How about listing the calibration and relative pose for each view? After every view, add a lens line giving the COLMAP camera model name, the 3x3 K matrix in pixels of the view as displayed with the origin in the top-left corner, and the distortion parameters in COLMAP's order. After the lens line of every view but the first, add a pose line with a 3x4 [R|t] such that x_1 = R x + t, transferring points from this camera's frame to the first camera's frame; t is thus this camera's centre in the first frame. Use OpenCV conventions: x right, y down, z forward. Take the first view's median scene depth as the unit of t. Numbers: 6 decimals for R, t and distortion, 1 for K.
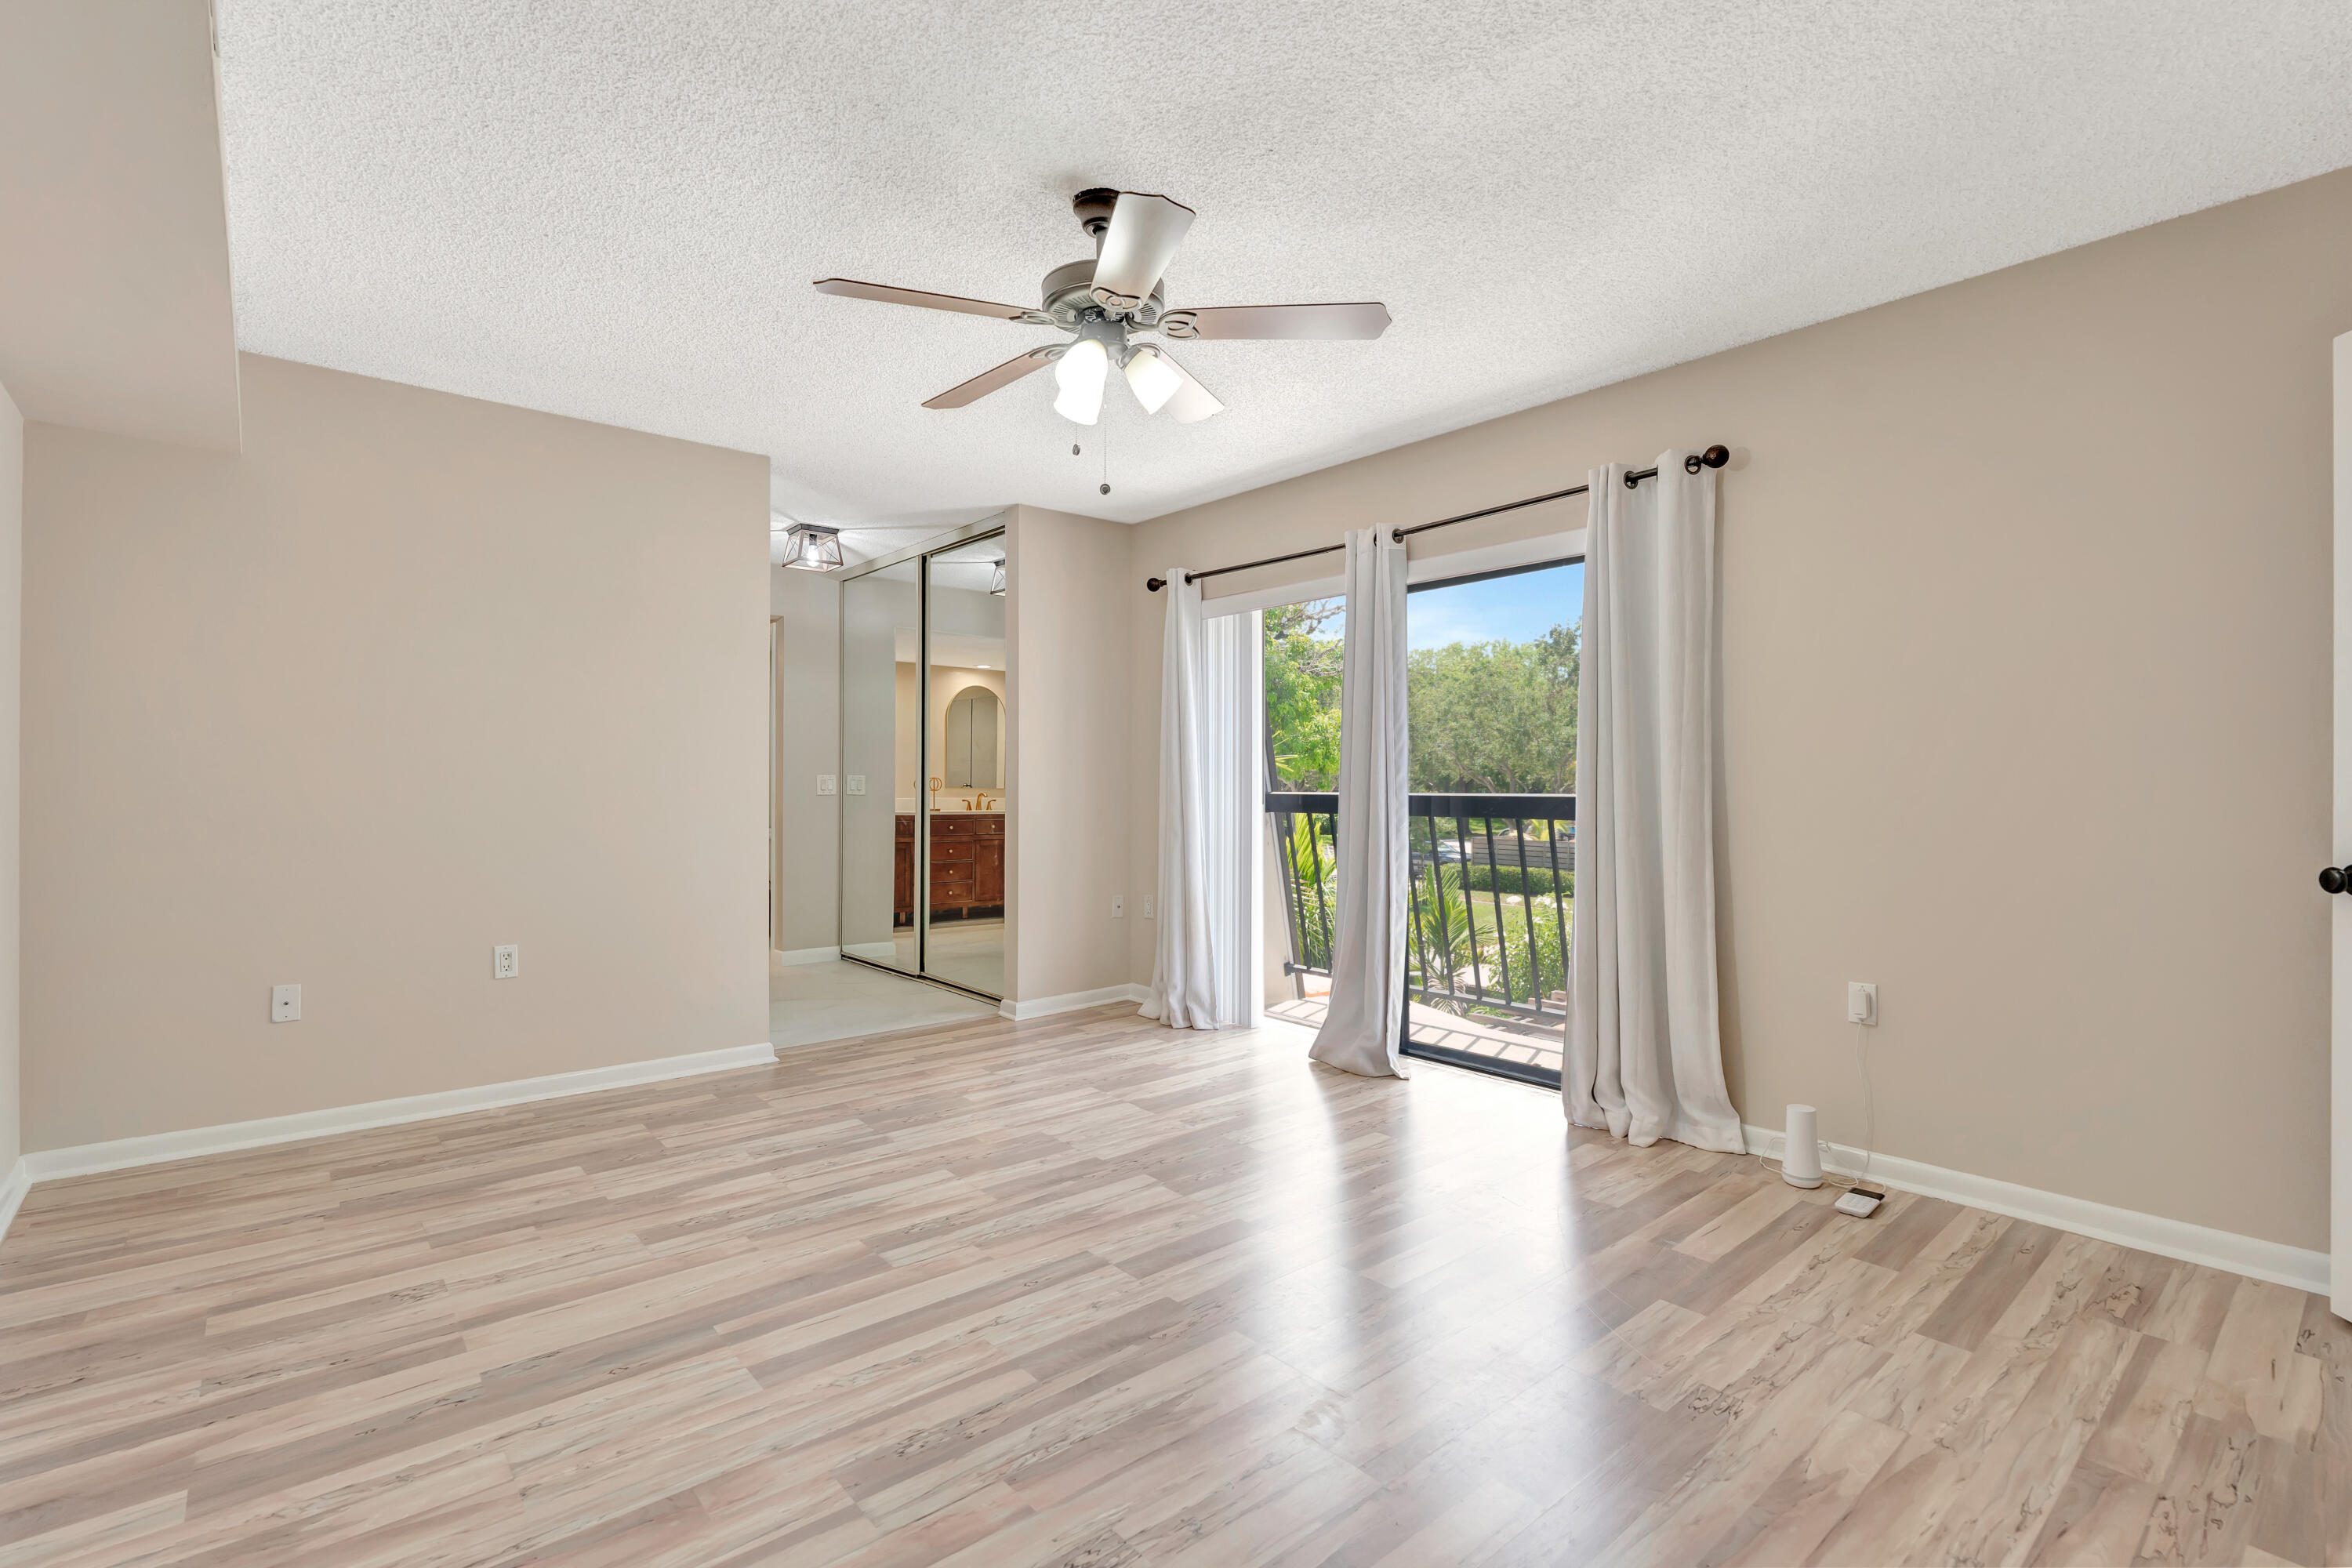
lens RADIAL K [[1062.9, 0, 1176.0], [0, 1062.9, 784.0], [0, 0, 1]] dist [-0.004434, 0.004430]
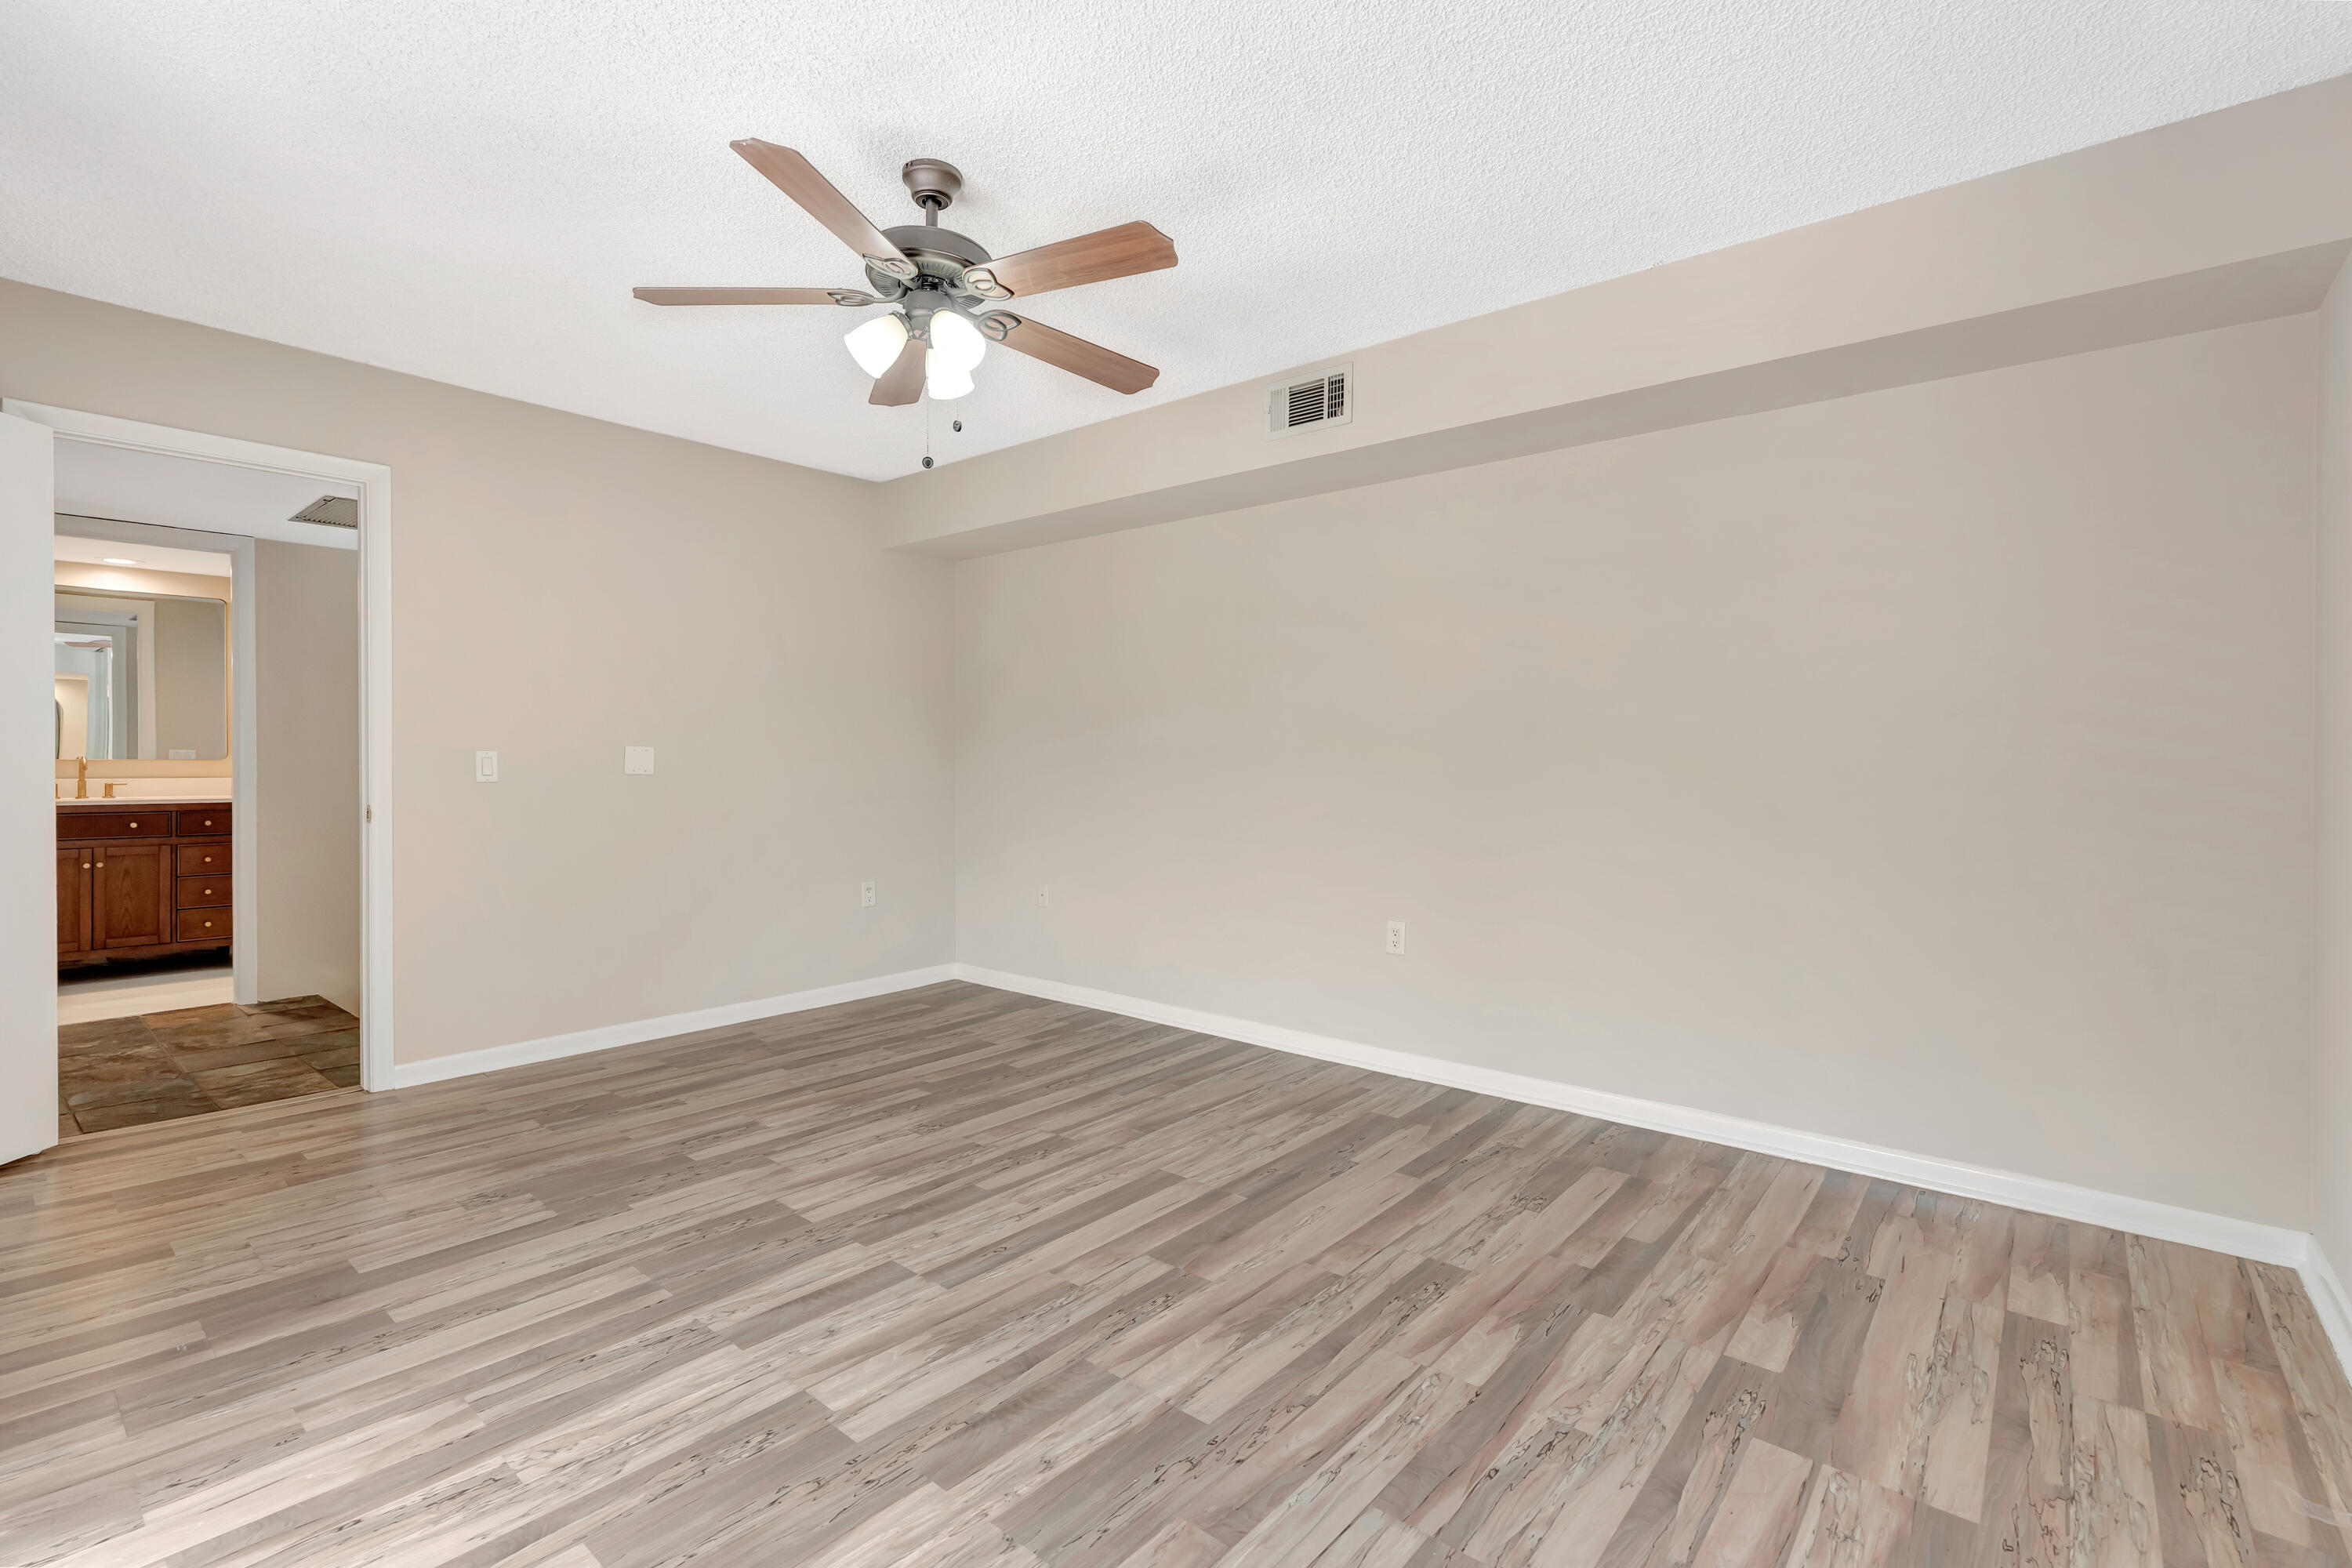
lens RADIAL K [[1068.2, 0, 1168.3], [0, 1068.2, 818.5], [0, 0, 1]] dist [-0.003673, 0.000419]
pose [[-0.987249, 0.003371, -0.159151, -0.105529], [-0.005648, 0.998405, 0.056183, -0.002828], [0.159086, 0.056366, -0.985654, 1.582967]]
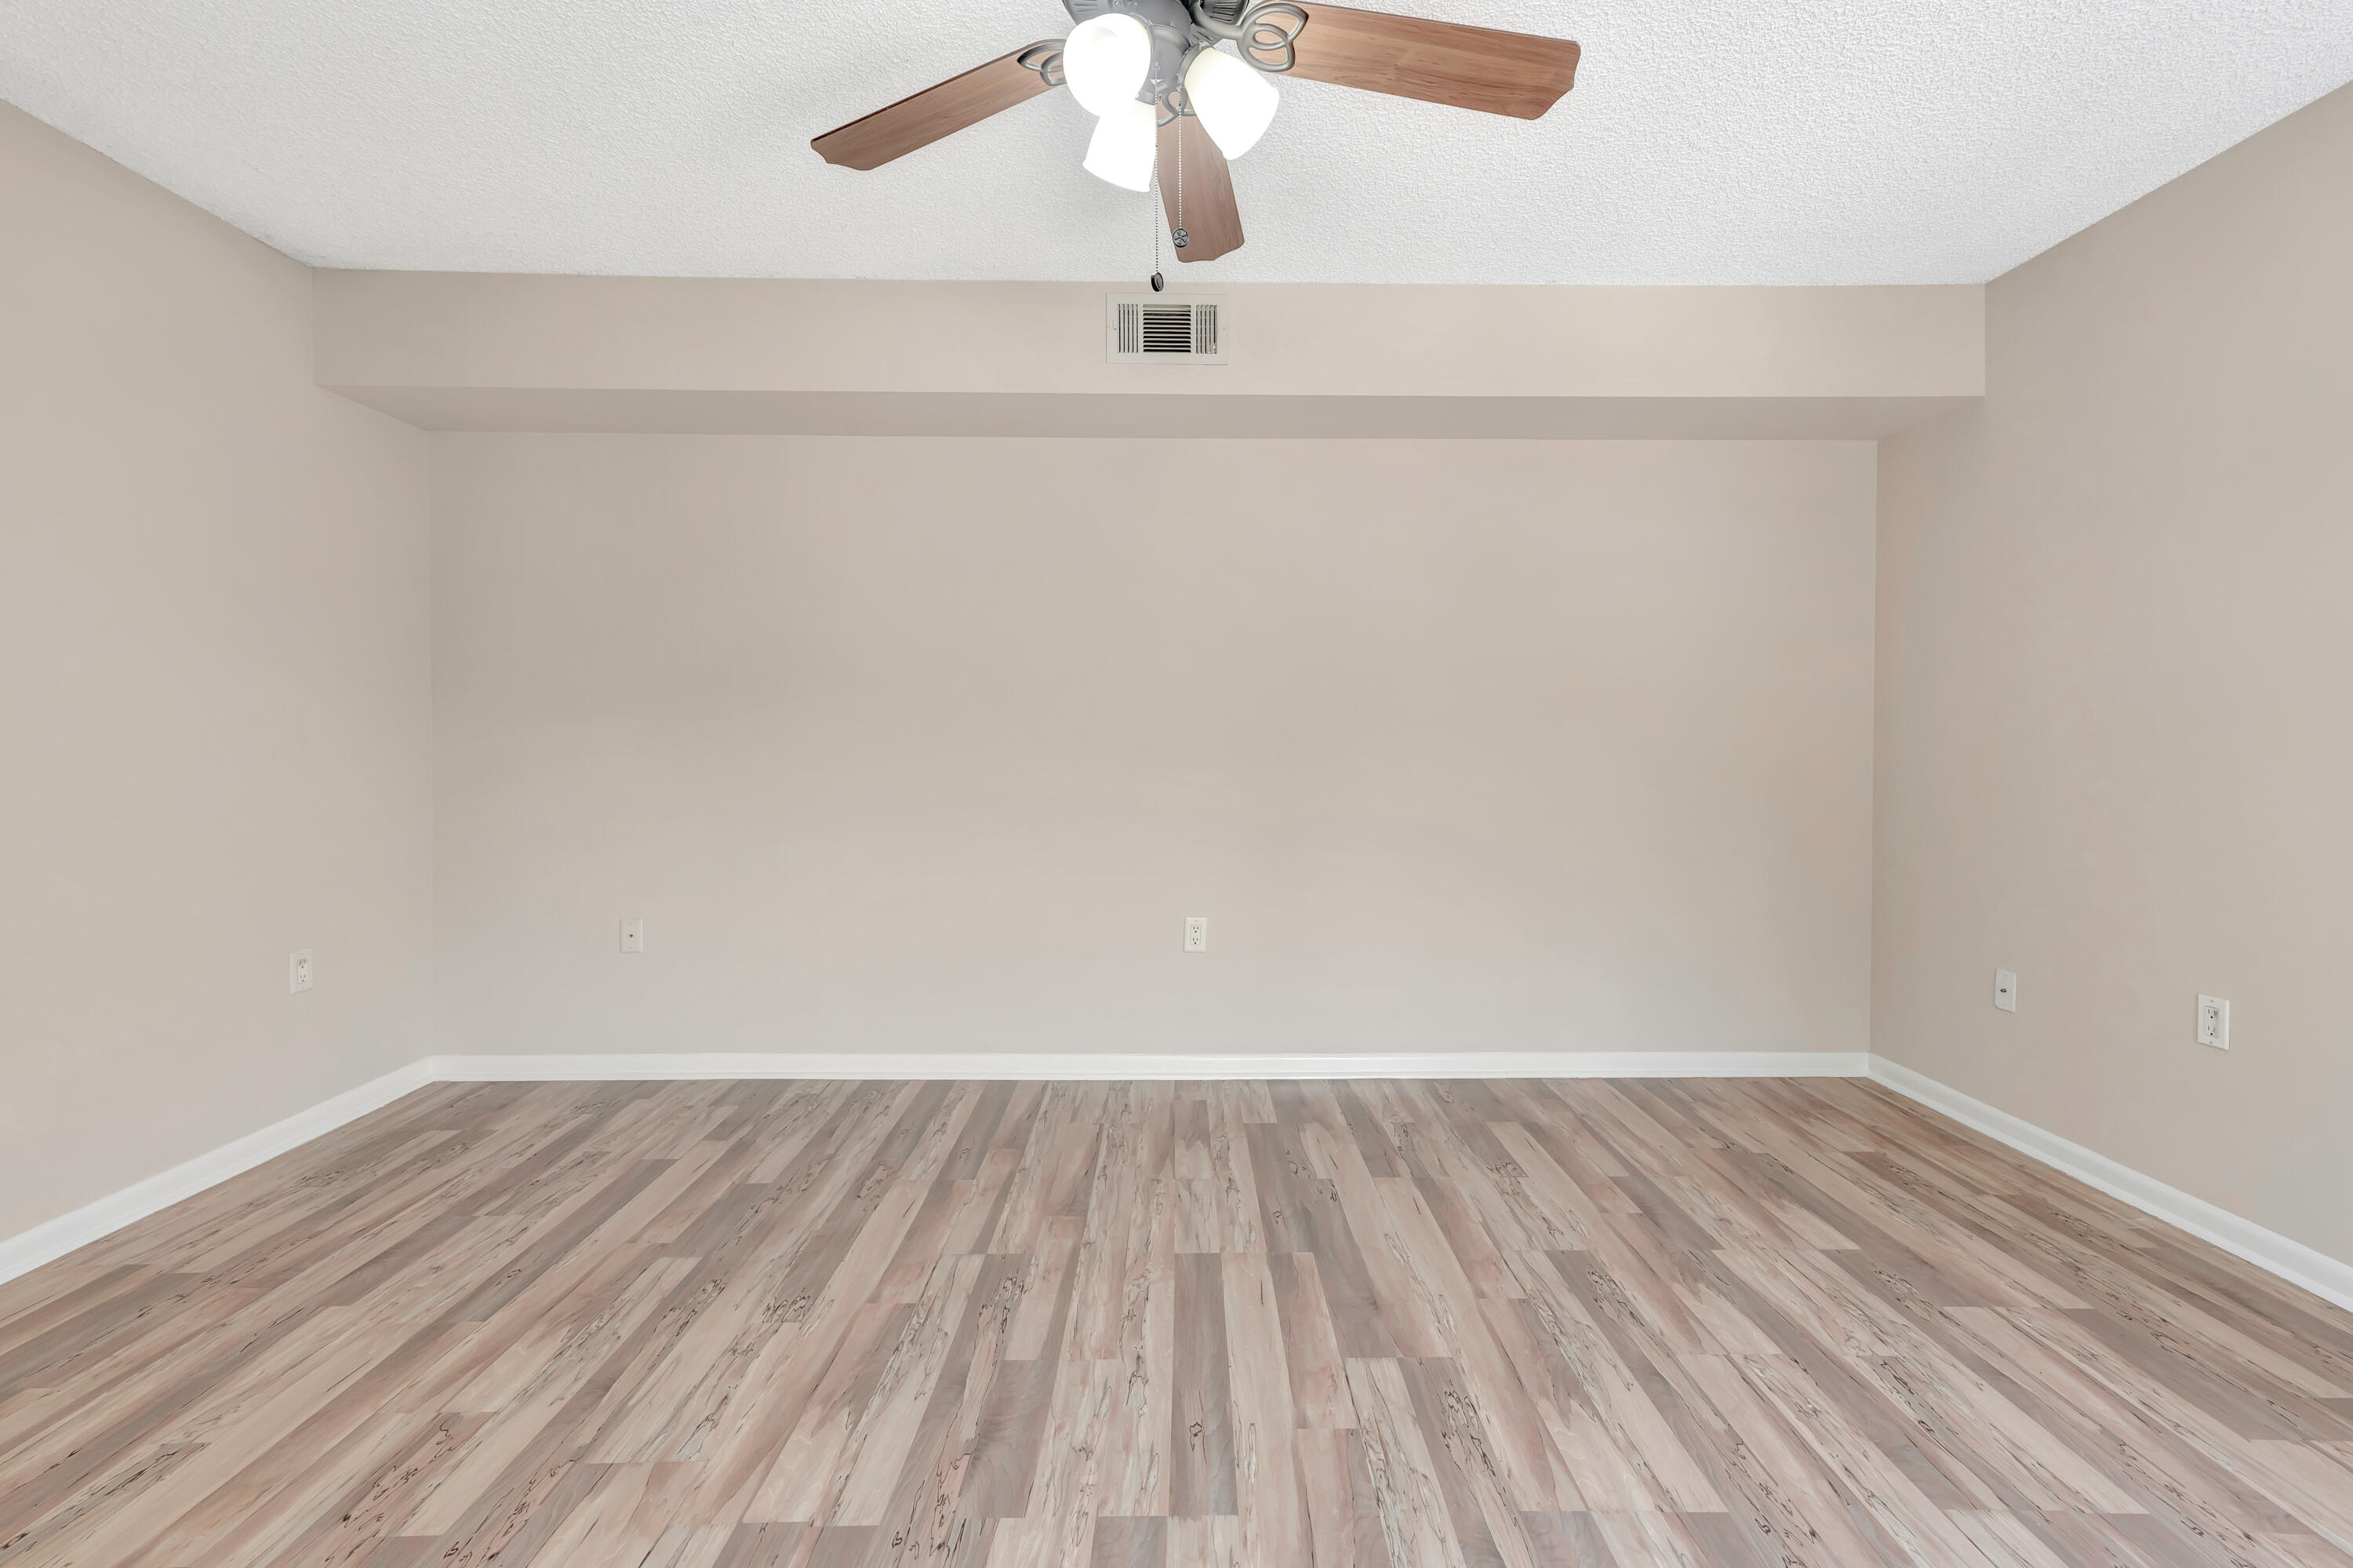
lens RADIAL K [[1078.0, 0, 1201.0], [0, 1078.0, 743.9], [0, 0, 1]] dist [0.012543, 0.000697]
pose [[-0.630865, -0.007463, -0.775857, 0.338652], [-0.005691, 0.999971, -0.004992, 0.009103], [0.775872, 0.001266, -0.630890, 1.147222]]
